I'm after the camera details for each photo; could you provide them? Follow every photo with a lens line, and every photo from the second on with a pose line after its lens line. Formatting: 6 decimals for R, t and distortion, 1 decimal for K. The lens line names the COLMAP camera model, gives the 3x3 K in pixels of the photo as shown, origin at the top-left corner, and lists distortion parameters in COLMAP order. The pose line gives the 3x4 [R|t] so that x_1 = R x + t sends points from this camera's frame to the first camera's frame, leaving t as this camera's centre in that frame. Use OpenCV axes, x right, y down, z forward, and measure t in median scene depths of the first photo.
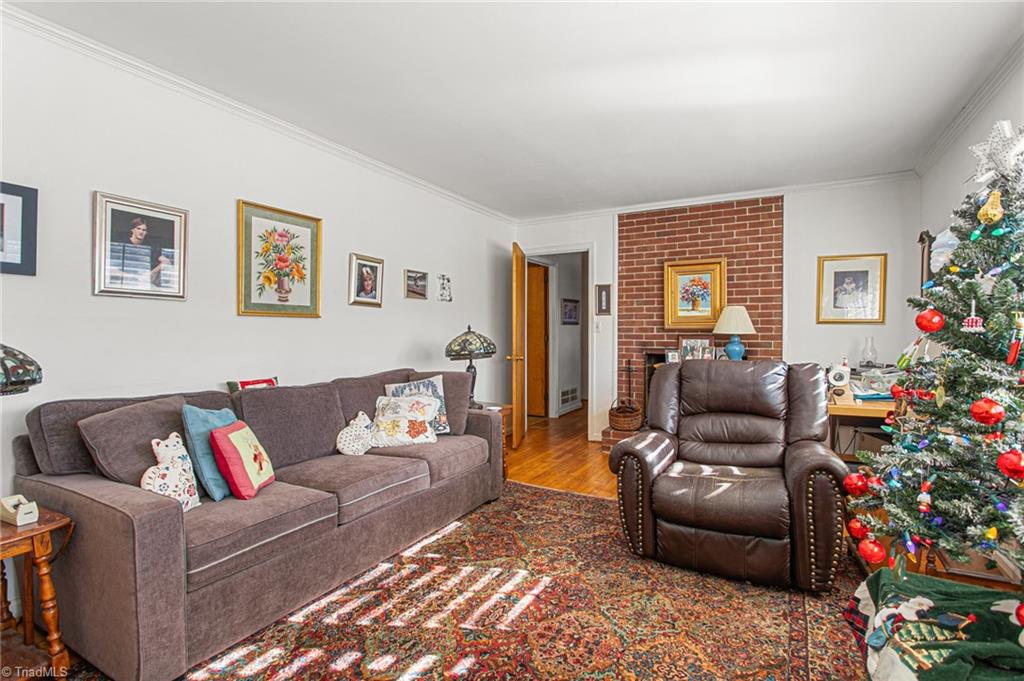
lens RADIAL K [[498.3, 0, 513.5], [0, 498.3, 336.9], [0, 0, 1]] dist [-0.003416, 0.000313]
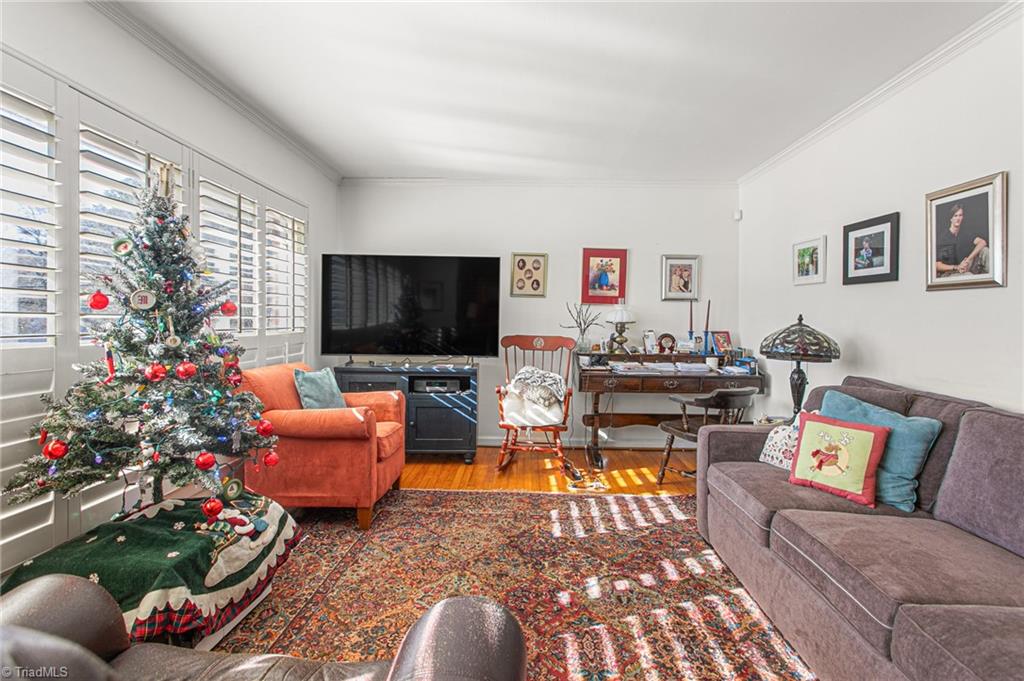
lens RADIAL K [[498.3, 0, 531.5], [0, 498.3, 318.2], [0, 0, 1]] dist [-0.003416, 0.000313]
pose [[-0.872507, -0.007880, -0.488539, 0.479096], [-0.009905, 0.999950, 0.001560, -0.021033], [0.488502, 0.006201, -0.872541, 1.693025]]
